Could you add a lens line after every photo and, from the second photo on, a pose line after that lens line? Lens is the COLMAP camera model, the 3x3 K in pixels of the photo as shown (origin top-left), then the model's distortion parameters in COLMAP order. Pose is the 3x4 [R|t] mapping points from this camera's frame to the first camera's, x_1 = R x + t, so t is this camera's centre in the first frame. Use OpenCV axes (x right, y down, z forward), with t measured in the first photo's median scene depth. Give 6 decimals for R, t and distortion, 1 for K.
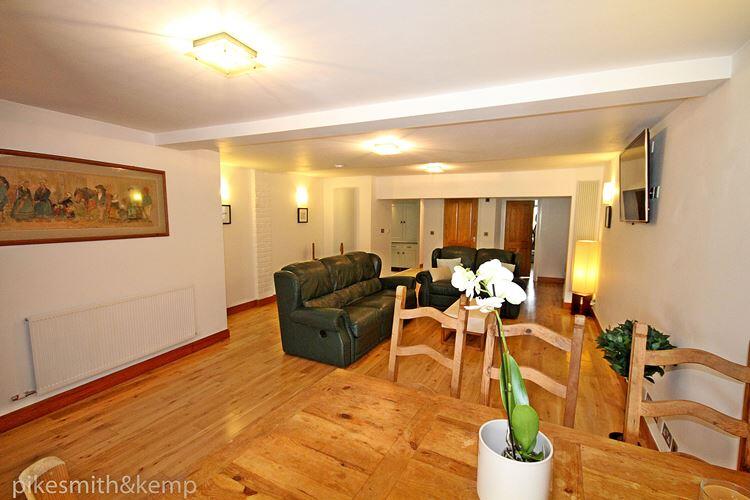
lens RADIAL K [[345.2, 0, 374.5], [0, 345.2, 252.0], [0, 0, 1]] dist [0.001896, 0.000051]
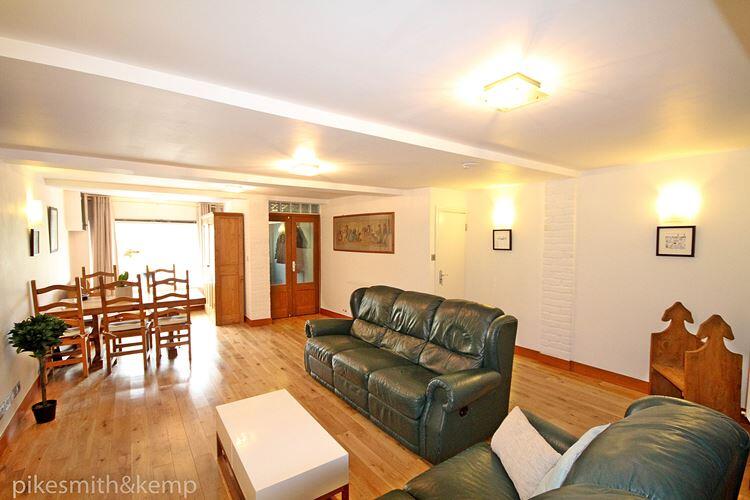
lens RADIAL K [[345.2, 0, 374.5], [0, 345.2, 253.3], [0, 0, 1]] dist [0.001896, 0.000051]
pose [[-0.472134, 0.019553, -0.881310, 0.785036], [-0.105246, 0.991353, 0.078377, -0.160818], [0.875221, 0.129759, -0.465994, 1.655384]]
